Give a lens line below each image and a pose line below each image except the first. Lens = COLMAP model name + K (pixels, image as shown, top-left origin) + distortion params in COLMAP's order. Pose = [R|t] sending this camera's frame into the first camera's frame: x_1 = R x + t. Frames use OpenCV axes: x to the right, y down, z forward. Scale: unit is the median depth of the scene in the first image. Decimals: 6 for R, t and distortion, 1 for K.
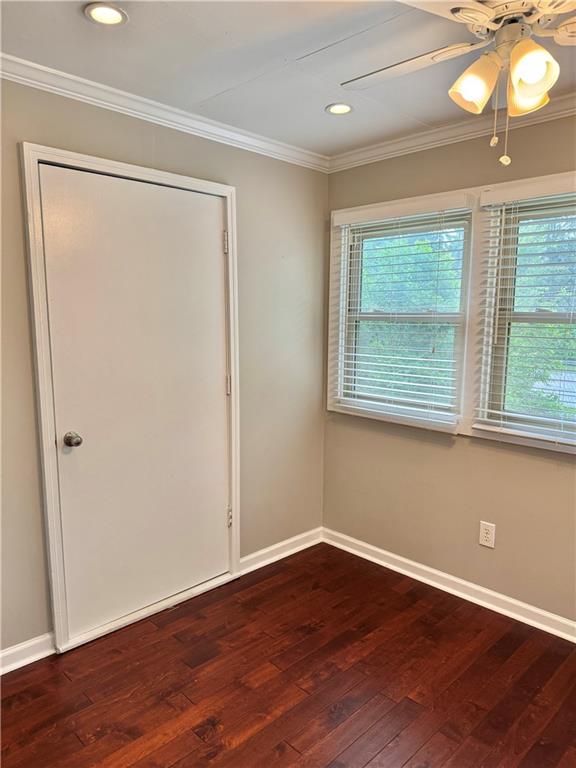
lens RADIAL K [[536.5, 0, 249.1], [0, 536.5, 391.2], [0, 0, 1]] dist [0.064055, -0.074637]
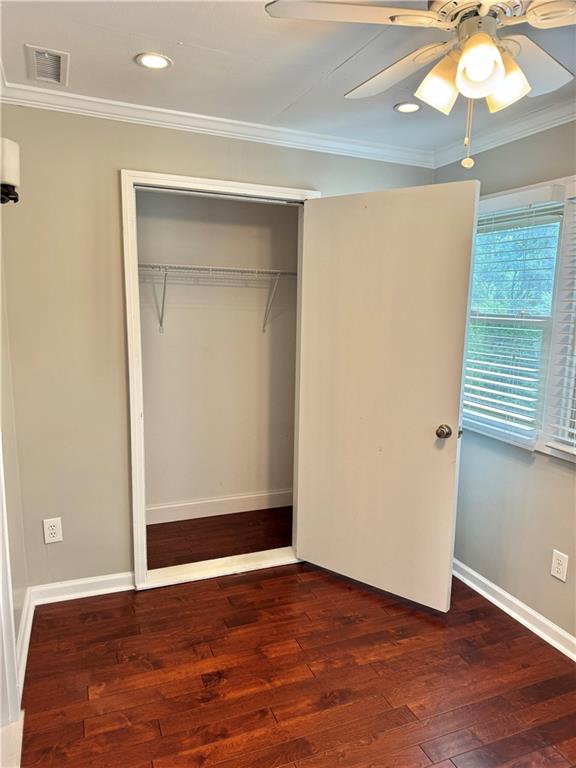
lens RADIAL K [[536.5, 0, 289.0], [0, 536.5, 390.4], [0, 0, 1]] dist [0.064055, -0.074637]
pose [[0.926667, 0.077327, -0.367843, 0.378447], [-0.069352, 0.996983, 0.034872, -0.028794], [0.369430, -0.006804, 0.929234, 0.001878]]
